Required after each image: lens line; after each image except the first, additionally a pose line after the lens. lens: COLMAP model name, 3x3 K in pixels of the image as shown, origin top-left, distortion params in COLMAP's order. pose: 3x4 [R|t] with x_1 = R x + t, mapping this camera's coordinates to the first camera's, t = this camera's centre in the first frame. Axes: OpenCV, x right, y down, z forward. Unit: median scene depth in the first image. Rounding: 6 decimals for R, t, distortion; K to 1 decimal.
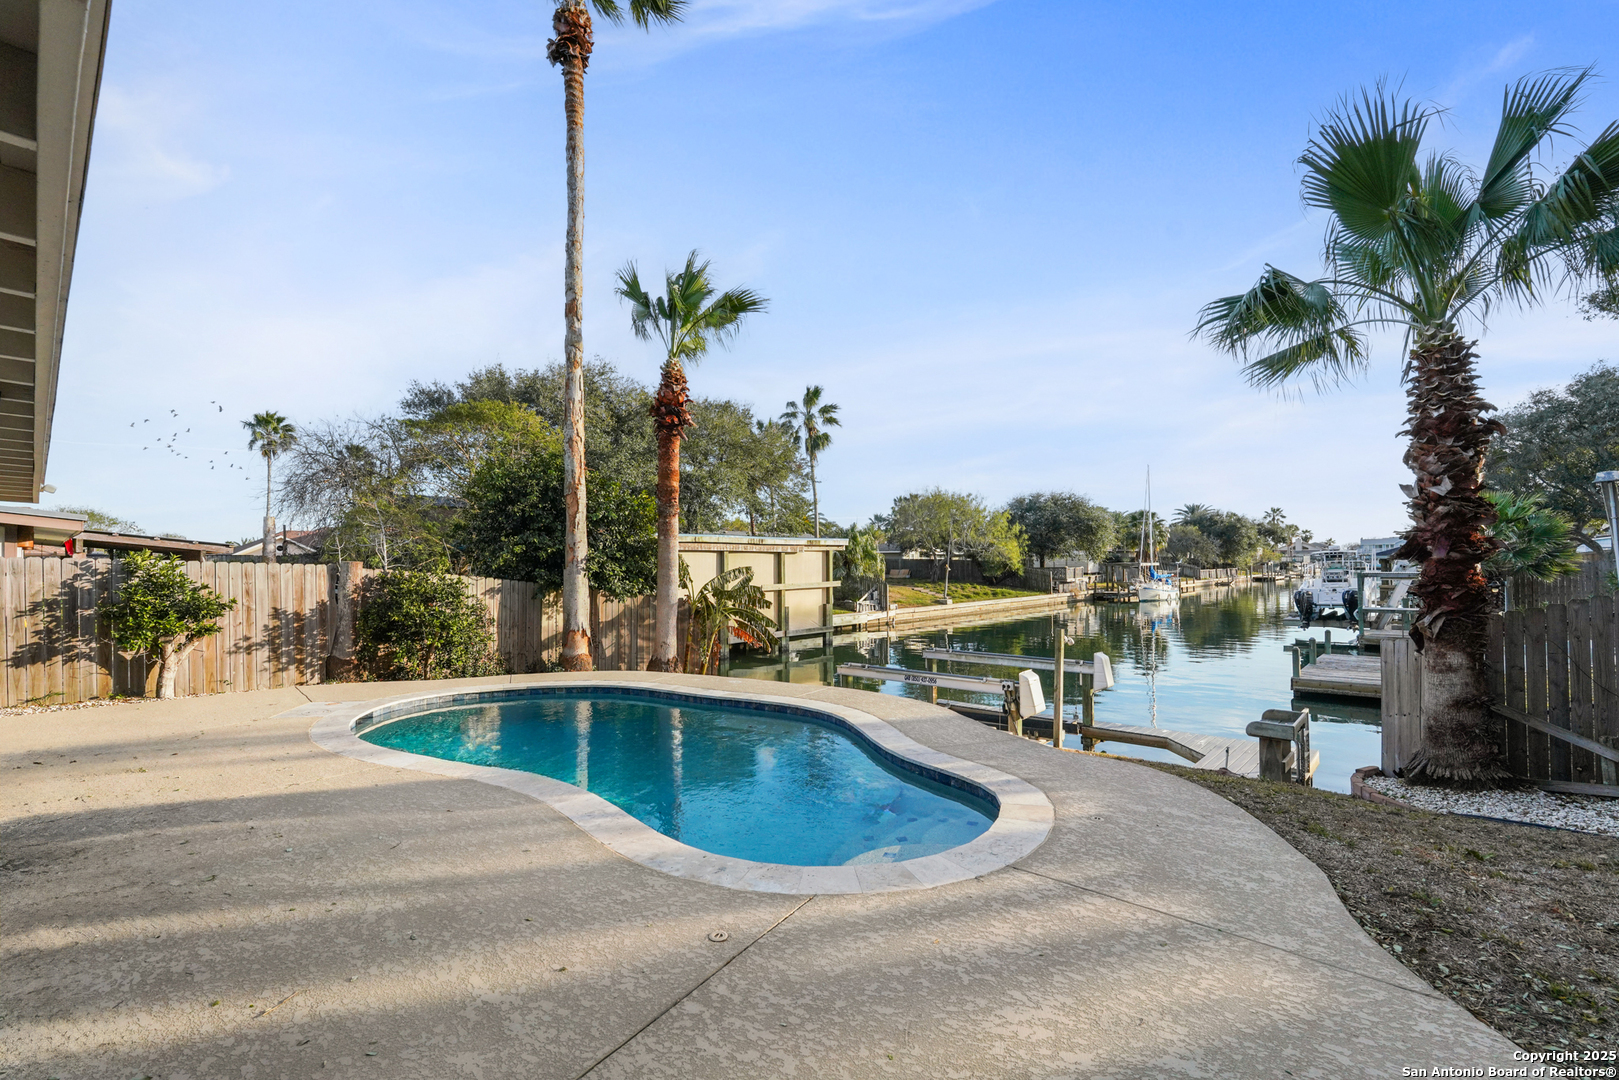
lens RADIAL K [[718.3, 0, 810.9], [0, 718.3, 543.7], [0, 0, 1]] dist [-0.007137, 0.000620]
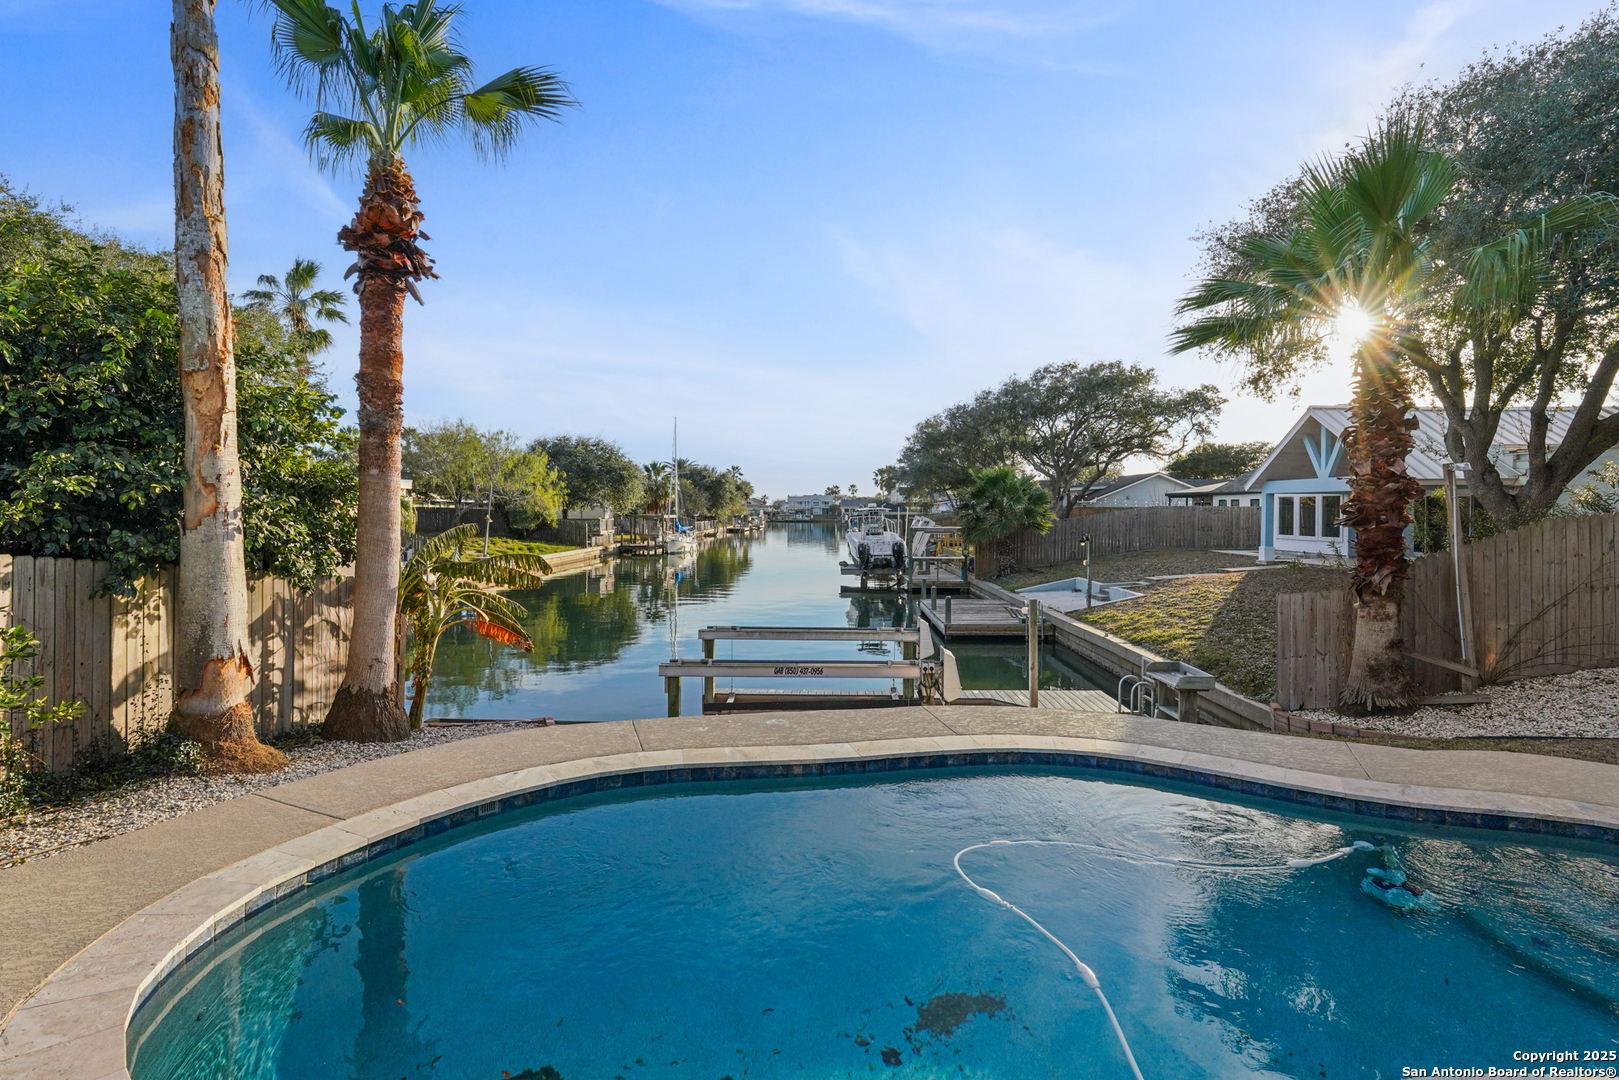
lens RADIAL K [[759.1, 0, 815.7], [0, 759.1, 519.0], [0, 0, 1]] dist [-0.009185, 0.000462]
pose [[0.751864, 0.007706, 0.659274, -0.113965], [-0.031157, 0.999230, 0.023853, 0.001312], [-0.658582, -0.038475, 0.751525, 0.113612]]
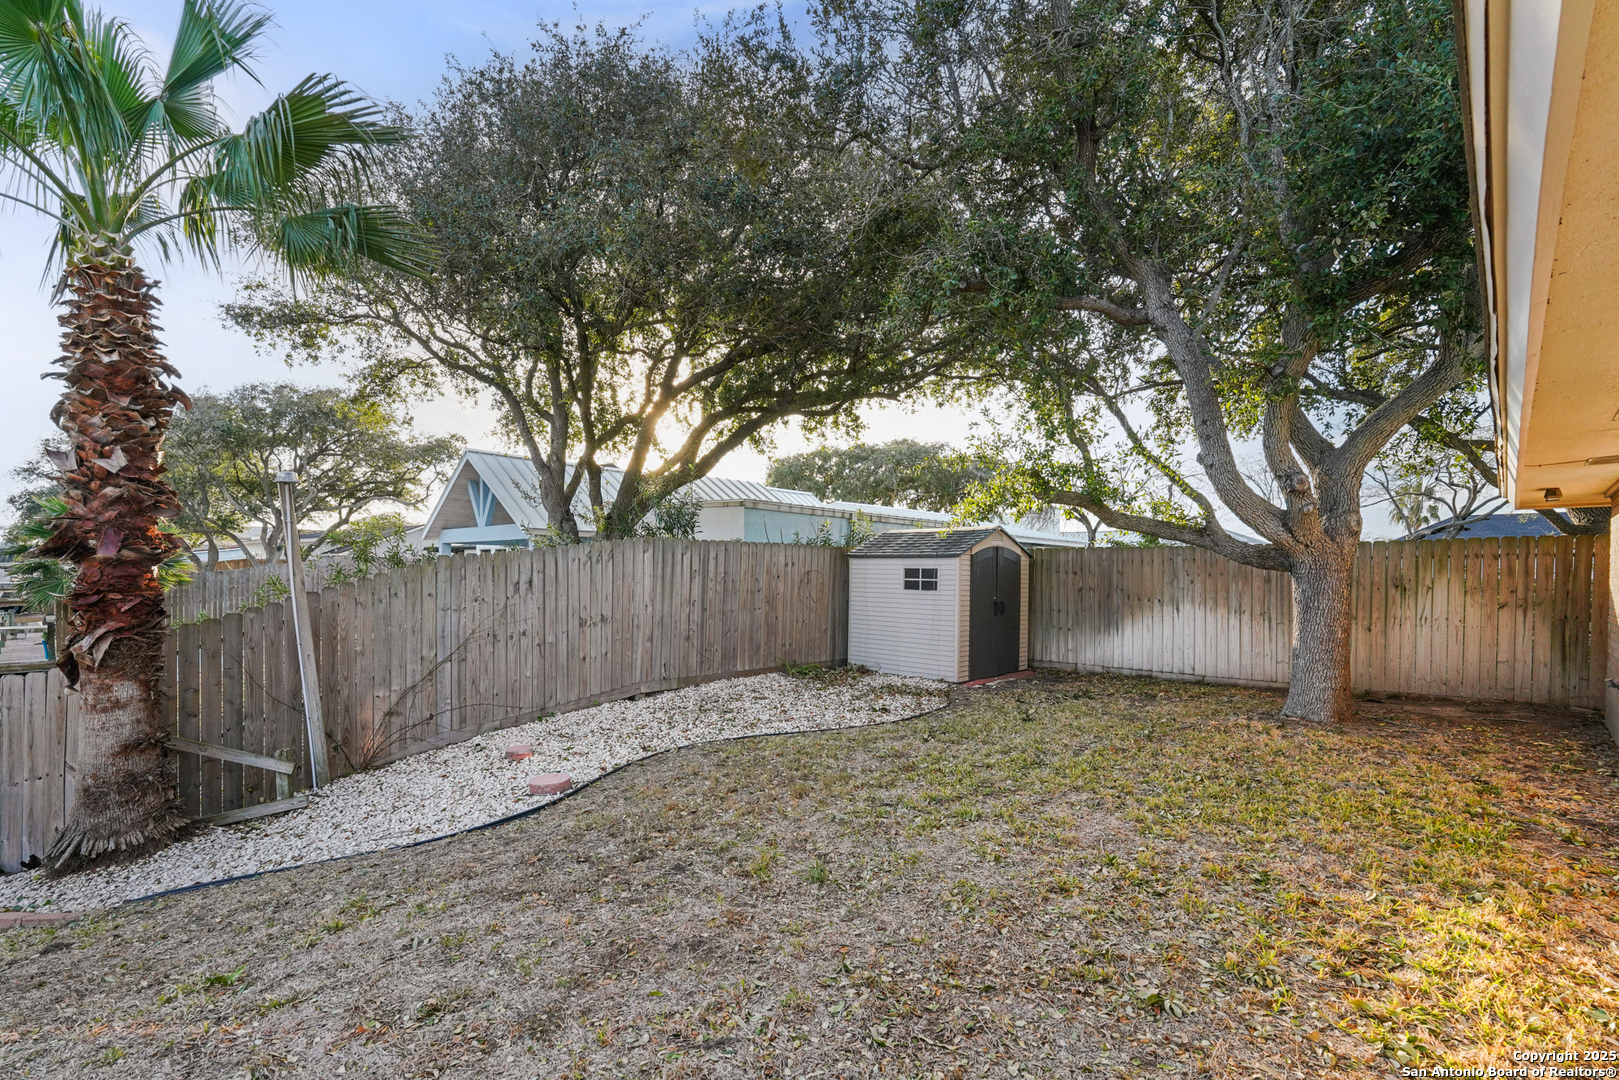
lens RADIAL K [[740.4, 0, 807.6], [0, 740.4, 595.1], [0, 0, 1]] dist [0.001217, 0.000769]
pose [[0.038506, -0.014201, 0.999157, 0.023941], [-0.039578, 0.999093, 0.015725, 0.003068], [-0.998474, -0.040150, 0.037909, 0.041393]]
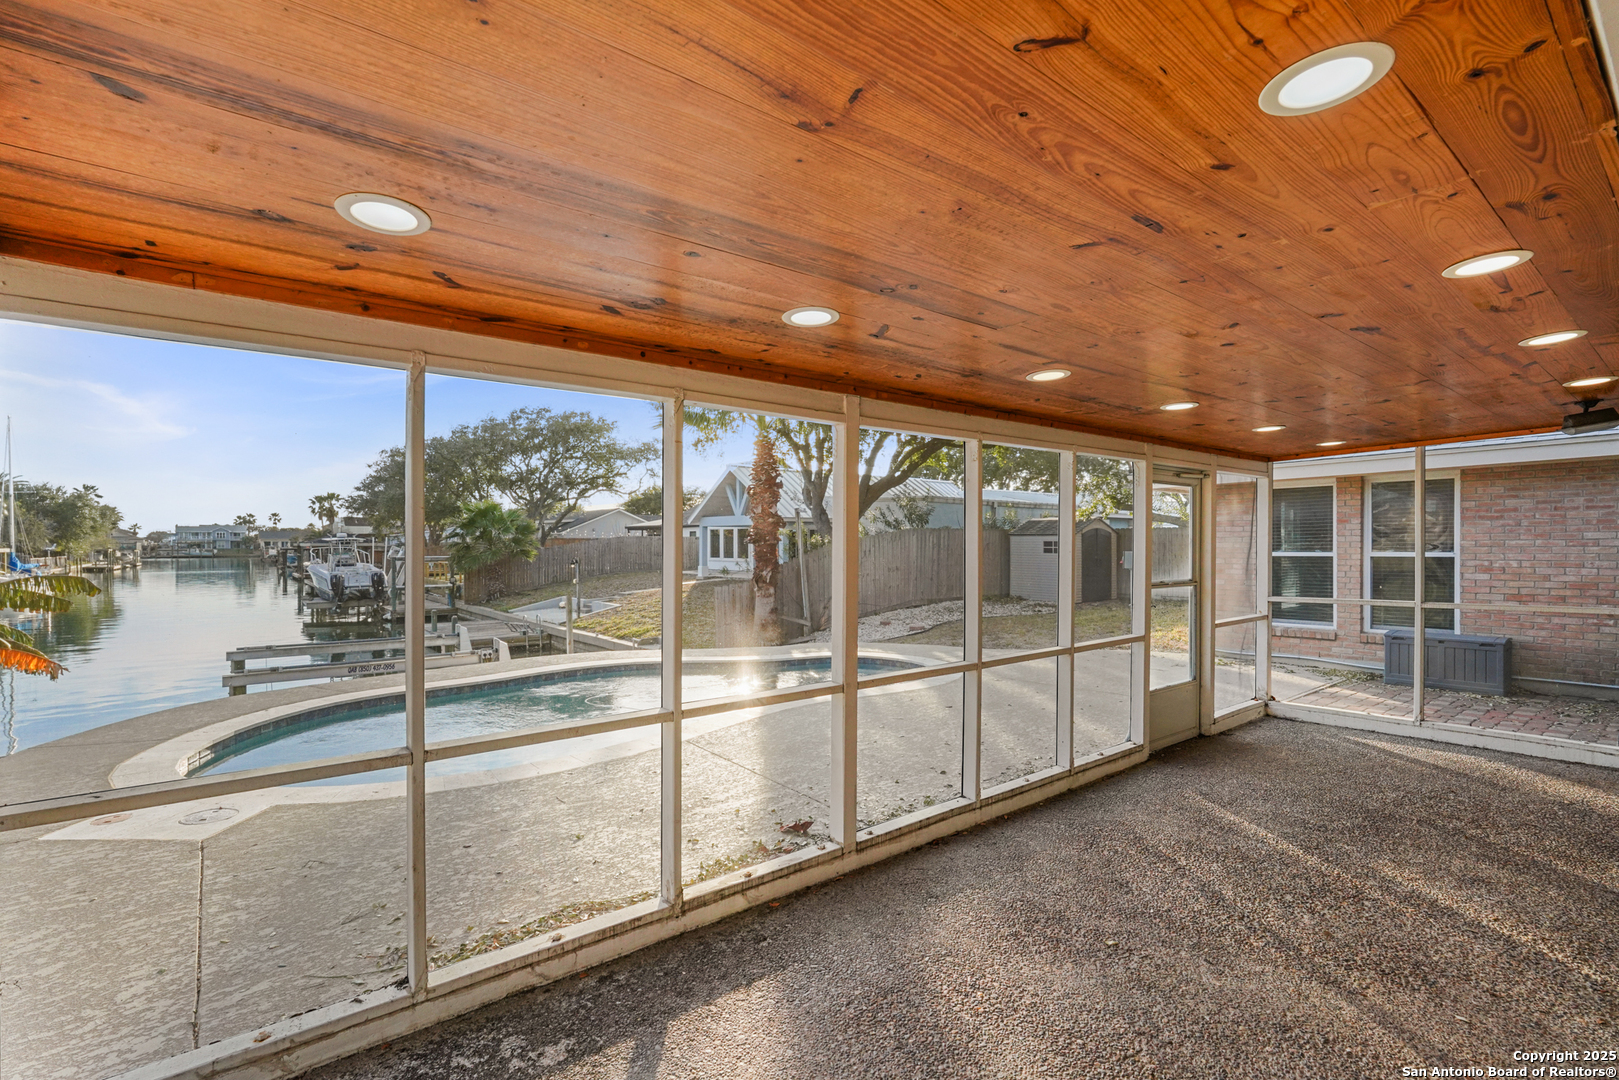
lens RADIAL K [[737.9, 0, 802.4], [0, 737.9, 551.2], [0, 0, 1]] dist [-0.003866, 0.000922]
pose [[0.171767, 0.002541, 0.985134, -0.207501], [-0.028603, 0.999588, 0.002409, 0.005996], [-0.984722, -0.028591, 0.171769, 0.088889]]
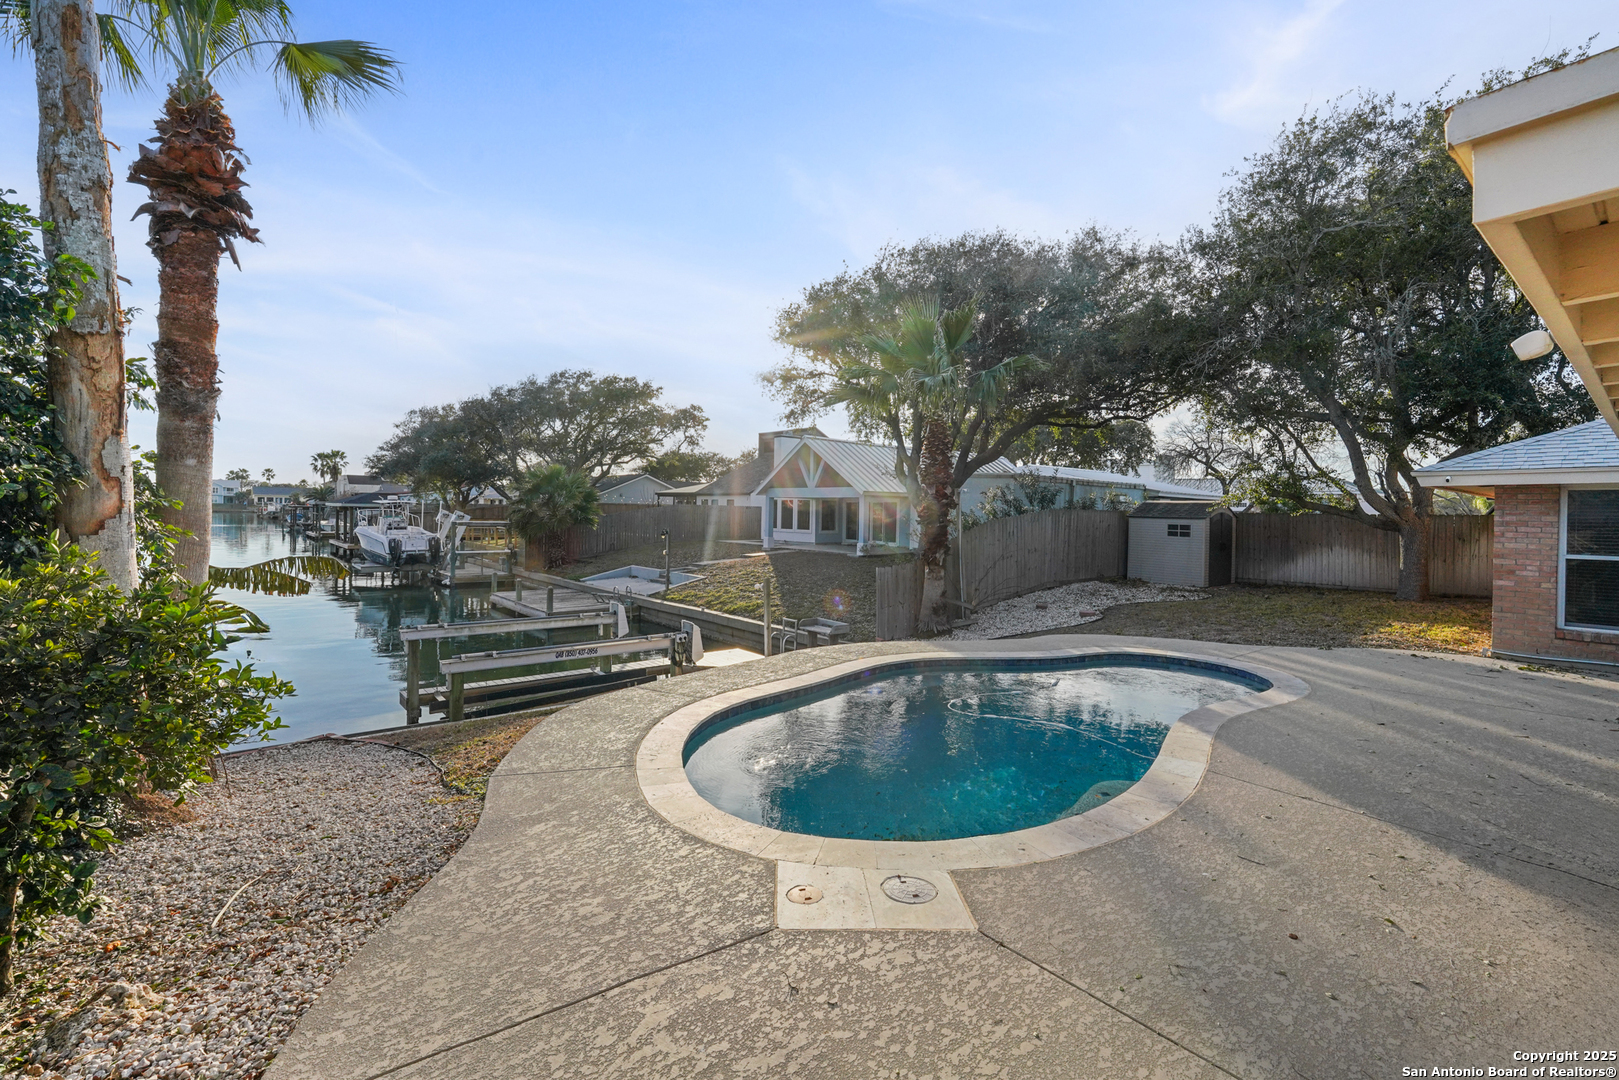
lens RADIAL K [[725.7, 0, 805.9], [0, 725.7, 516.9], [0, 0, 1]] dist [-0.008116, 0.000084]
pose [[0.142144, 0.005720, 0.989830, -0.207126], [-0.049220, 0.998787, 0.001296, 0.002424], [-0.988622, -0.048903, 0.142253, 0.182850]]
